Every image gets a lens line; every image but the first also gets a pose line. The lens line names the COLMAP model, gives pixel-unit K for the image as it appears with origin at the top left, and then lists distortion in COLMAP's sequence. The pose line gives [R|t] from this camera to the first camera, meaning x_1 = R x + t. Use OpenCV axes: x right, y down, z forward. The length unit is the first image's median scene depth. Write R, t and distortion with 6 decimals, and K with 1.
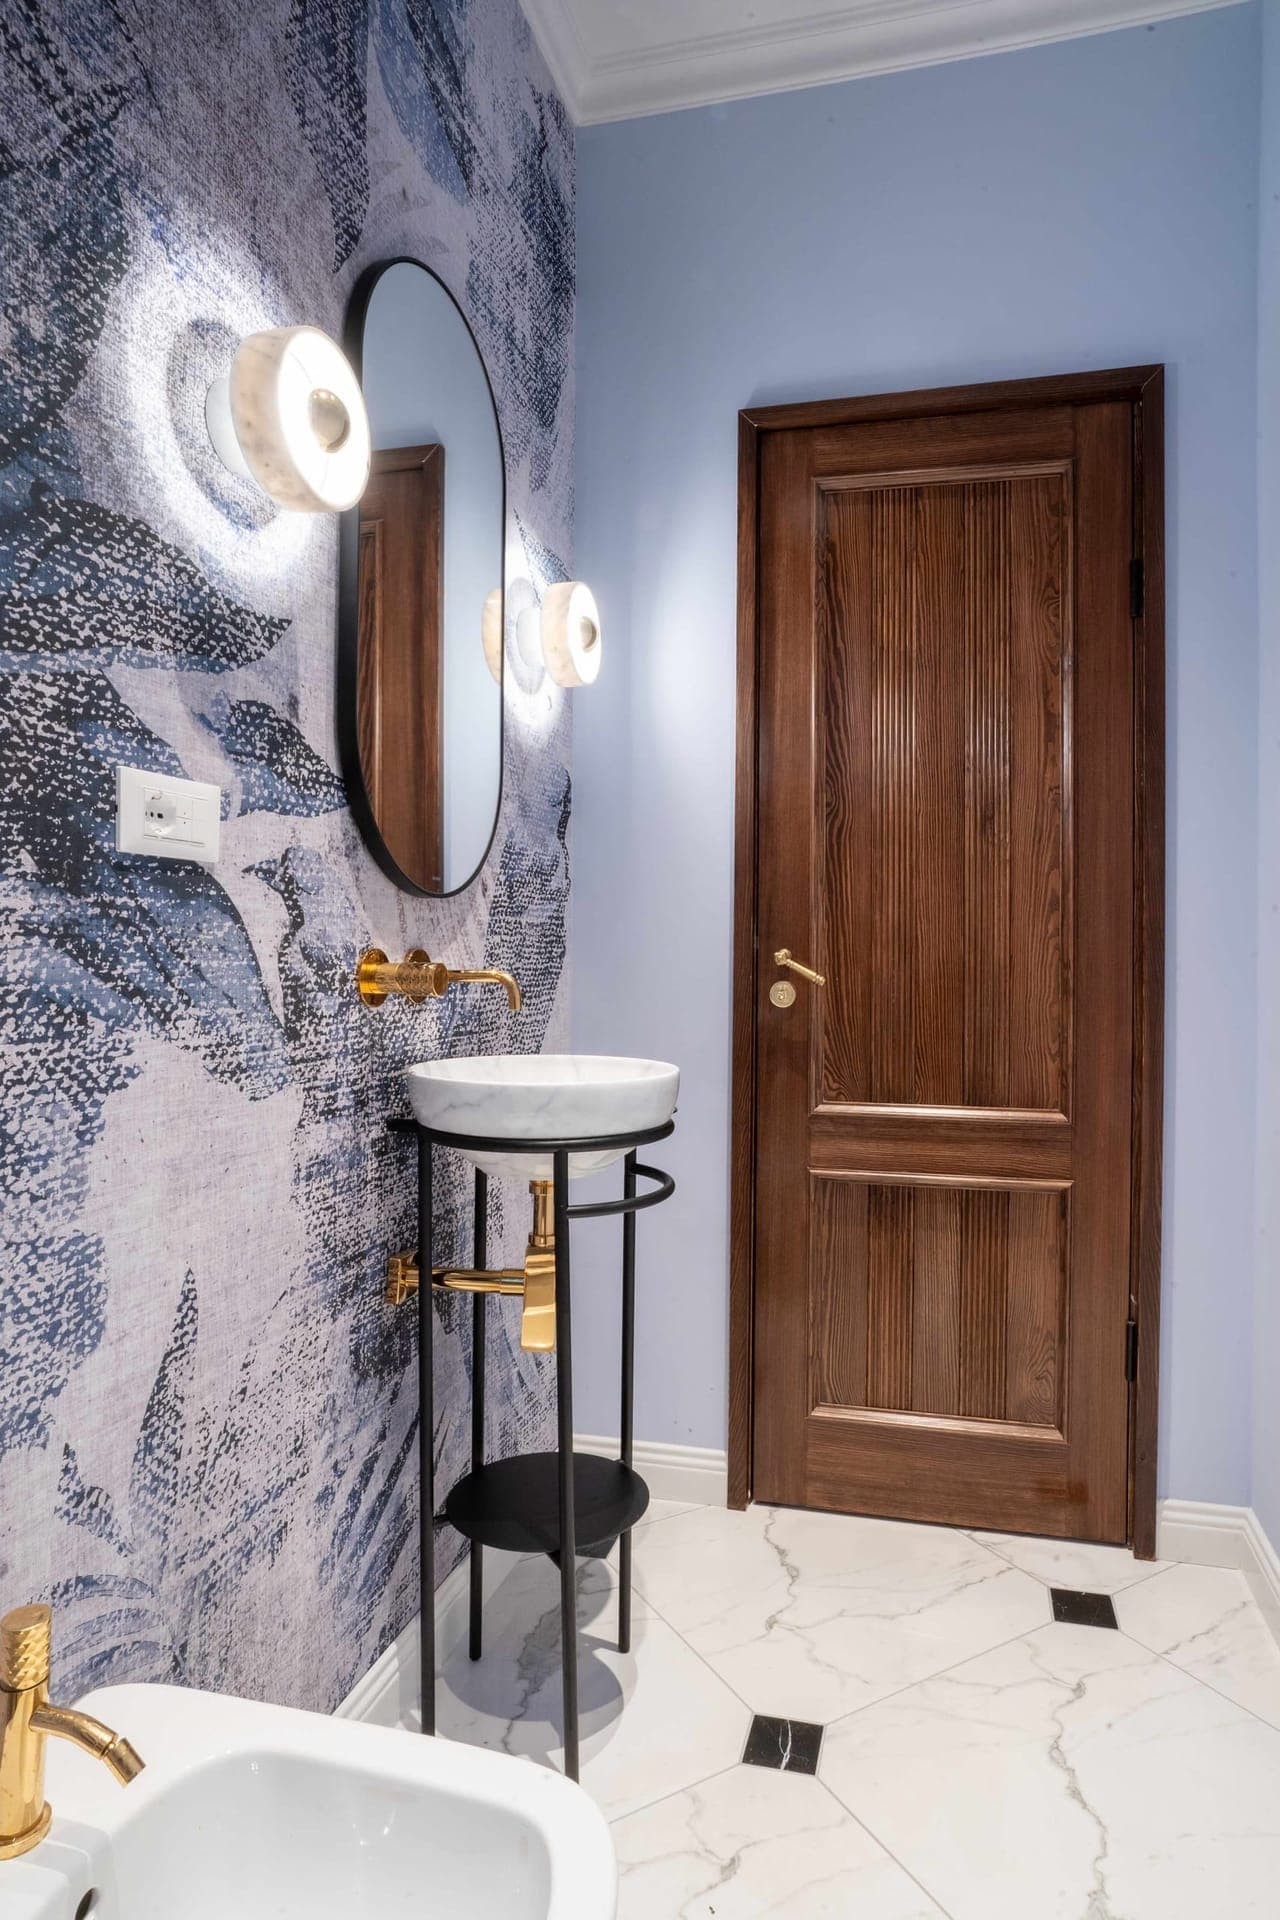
lens RADIAL K [[1115.0, 0, 643.0], [0, 1115.0, 956.8], [0, 0, 1]] dist [-0.001733, 0.000056]
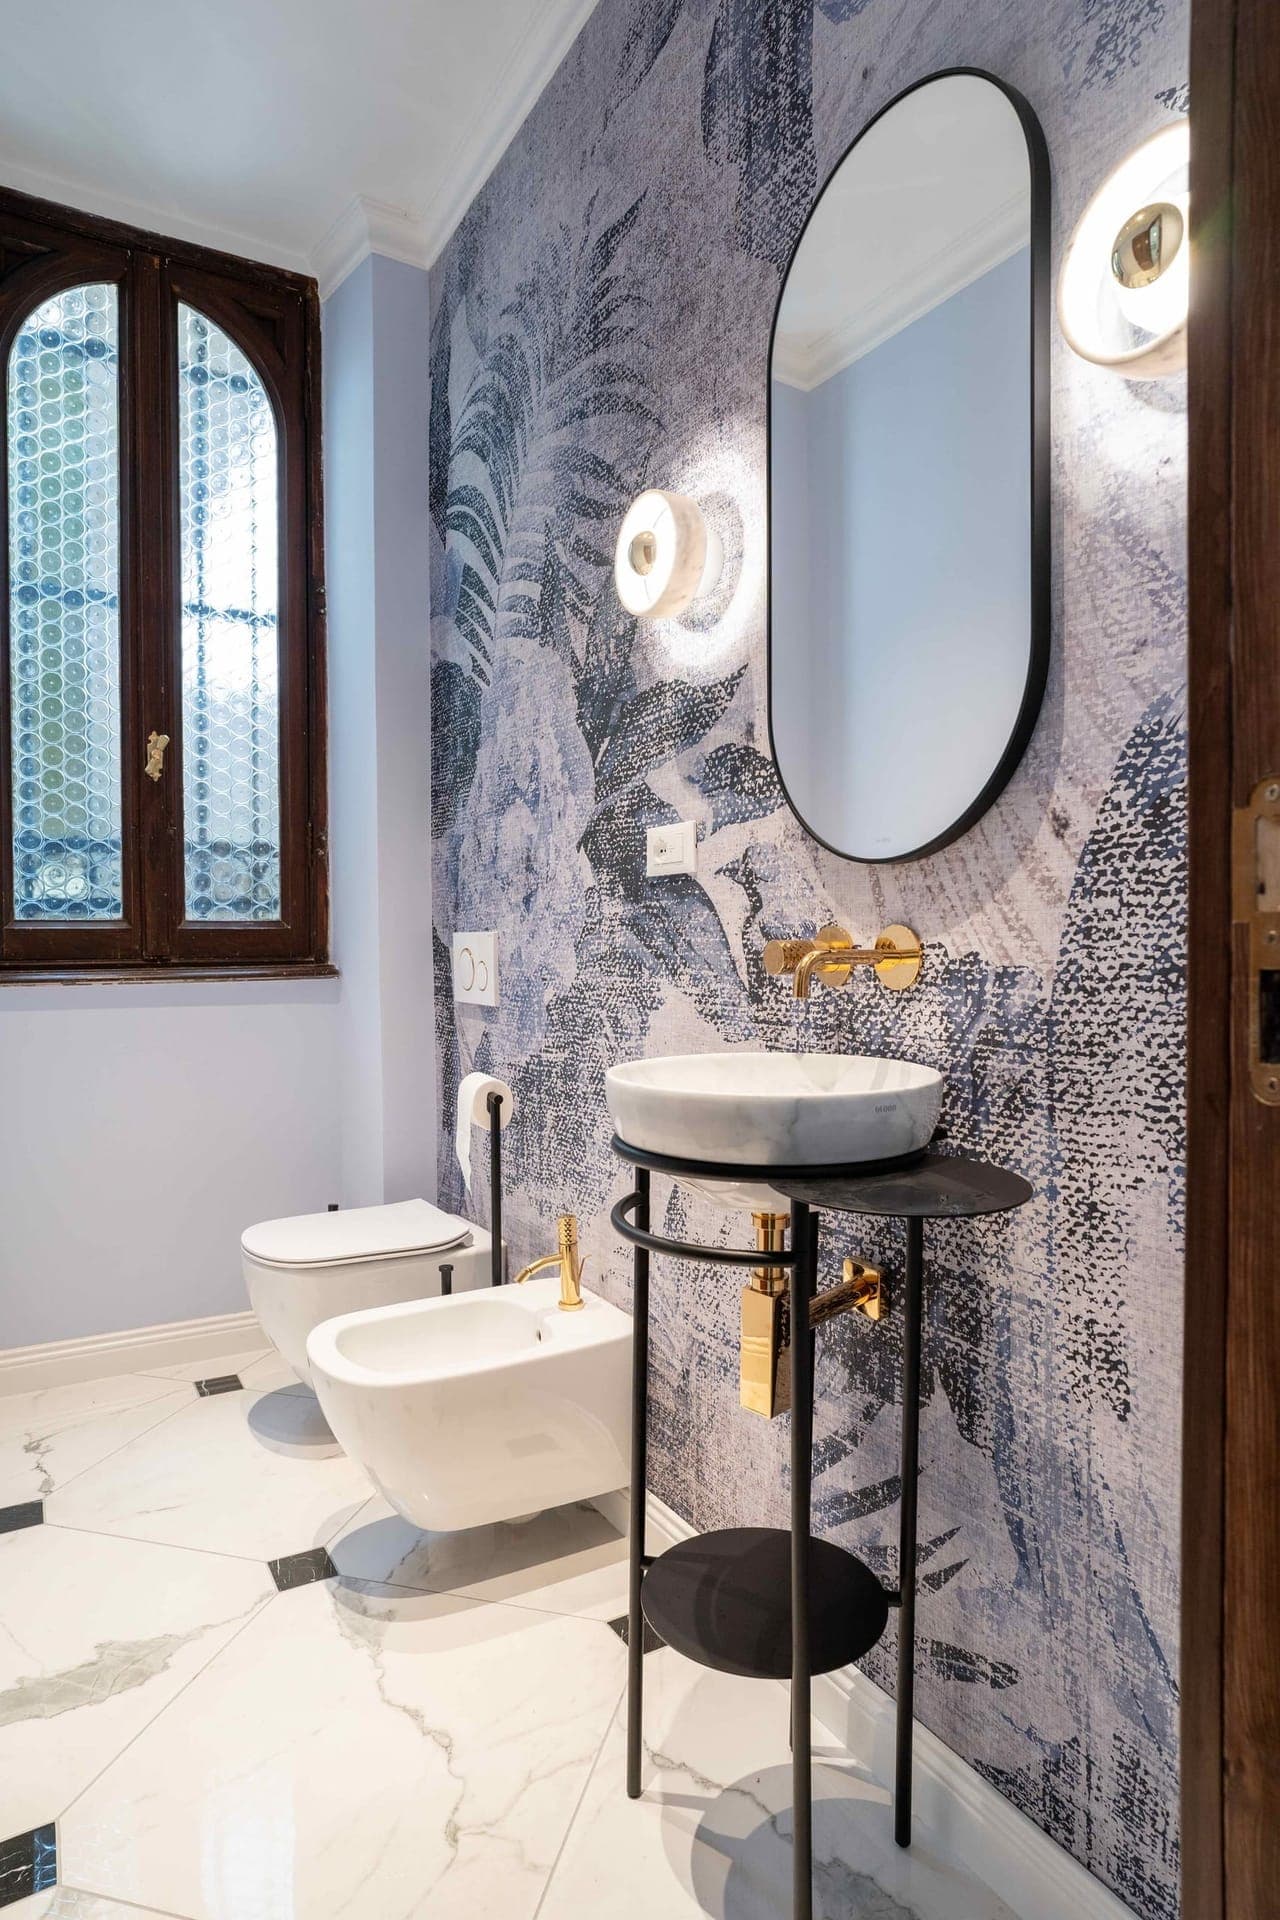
lens RADIAL K [[1115.0, 0, 640.2], [0, 1115.0, 958.5], [0, 0, 1]] dist [-0.001733, 0.000056]
pose [[-0.692707, 0.013628, -0.721090, 0.674420], [0.000296, 0.999827, 0.018611, 0.003228], [0.721219, 0.012678, -0.692591, 1.799237]]
